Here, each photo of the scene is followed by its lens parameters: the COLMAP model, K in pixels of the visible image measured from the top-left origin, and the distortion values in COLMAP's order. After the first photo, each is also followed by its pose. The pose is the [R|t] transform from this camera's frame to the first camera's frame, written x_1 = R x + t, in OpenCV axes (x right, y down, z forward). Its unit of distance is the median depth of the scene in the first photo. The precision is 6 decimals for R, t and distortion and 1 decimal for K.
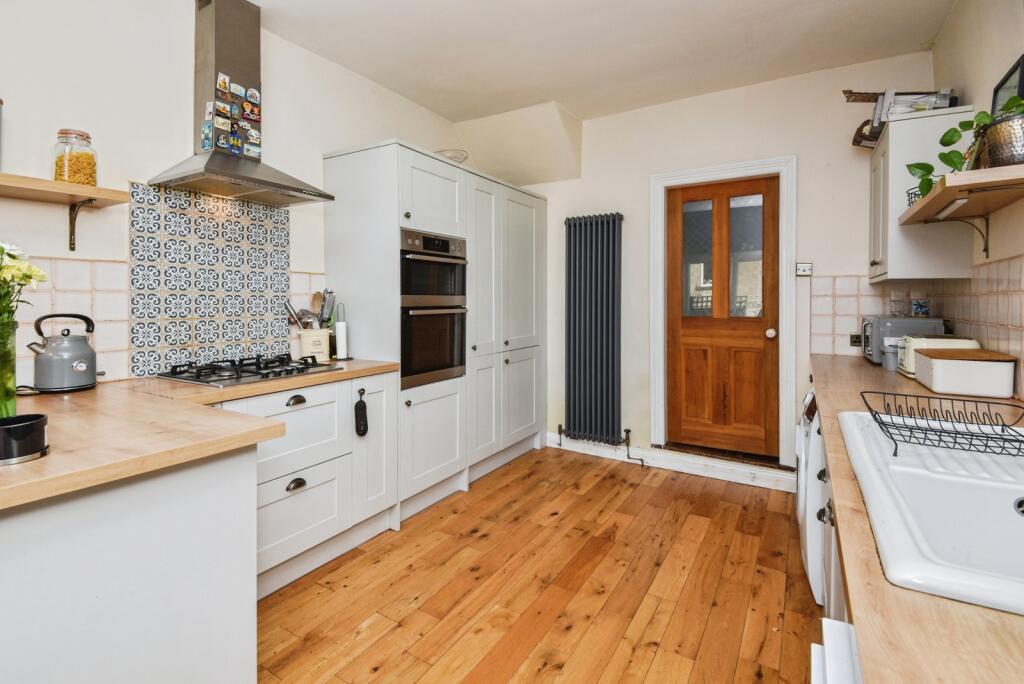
lens RADIAL K [[488.6, 0, 499.1], [0, 488.6, 301.9], [0, 0, 1]] dist [0.035540, -0.000544]
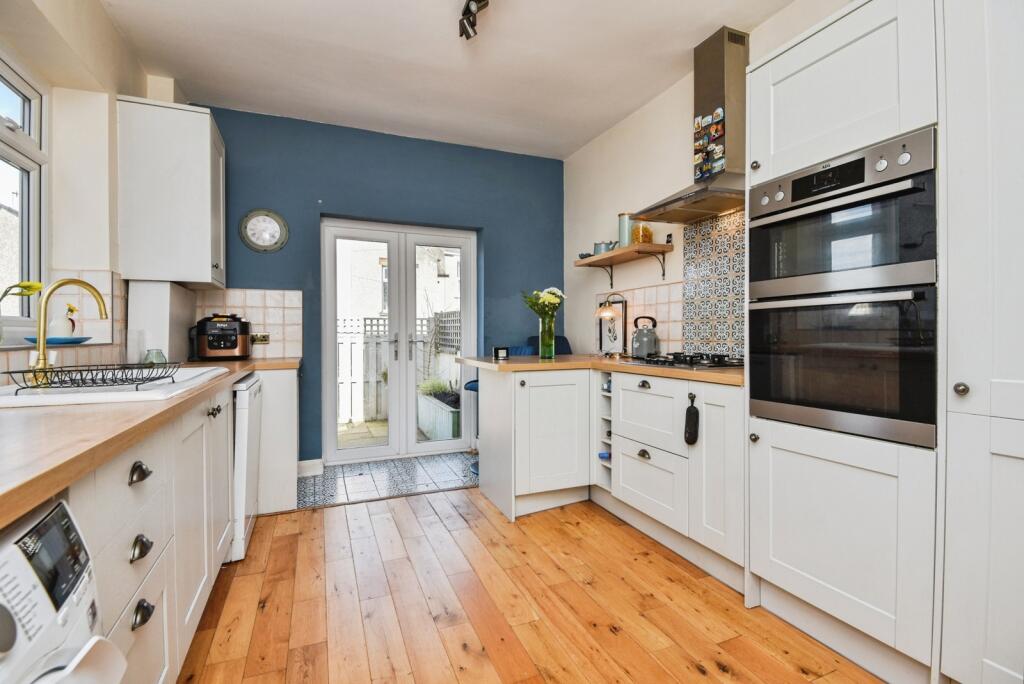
lens RADIAL K [[474.4, 0, 512.8], [0, 474.4, 336.7], [0, 0, 1]] dist [0.036928, -0.000178]
pose [[-0.581181, 0.004080, -0.813764, 0.501379], [-0.001189, 0.999982, 0.005863, 0.053845], [0.813774, 0.004375, -0.581166, 0.988208]]
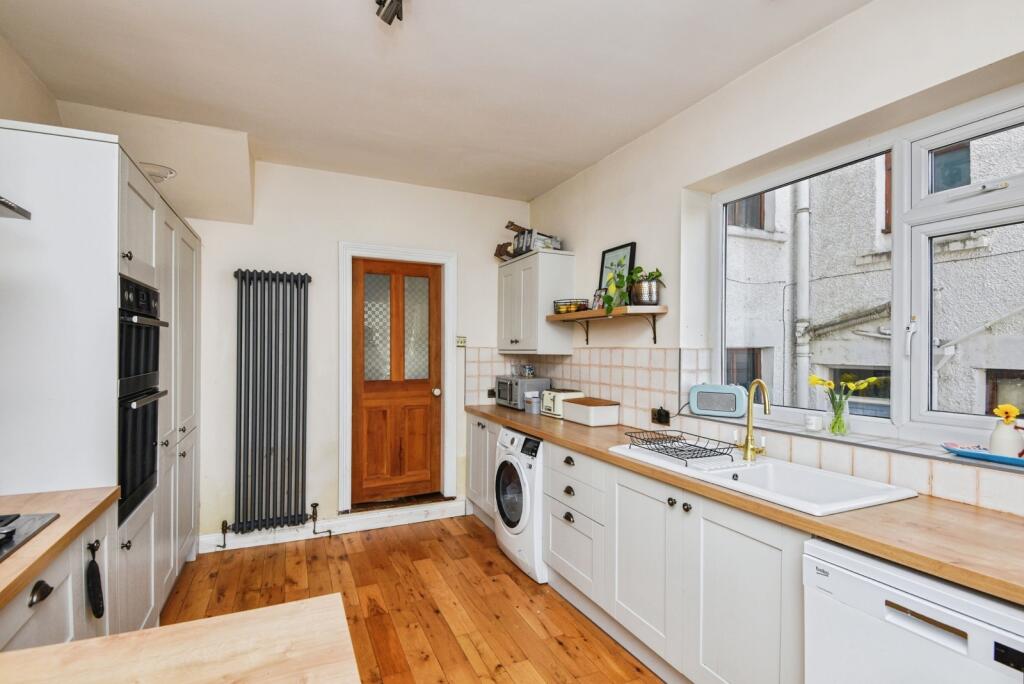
lens RADIAL K [[498.6, 0, 512.0], [0, 498.6, 342.0], [0, 0, 1]] dist [0.047424, -0.000192]
pose [[0.552615, 0.013290, 0.833330, -0.420366], [-0.003352, 0.999900, -0.013723, -0.048492], [-0.833430, 0.004791, 0.552605, 0.173656]]
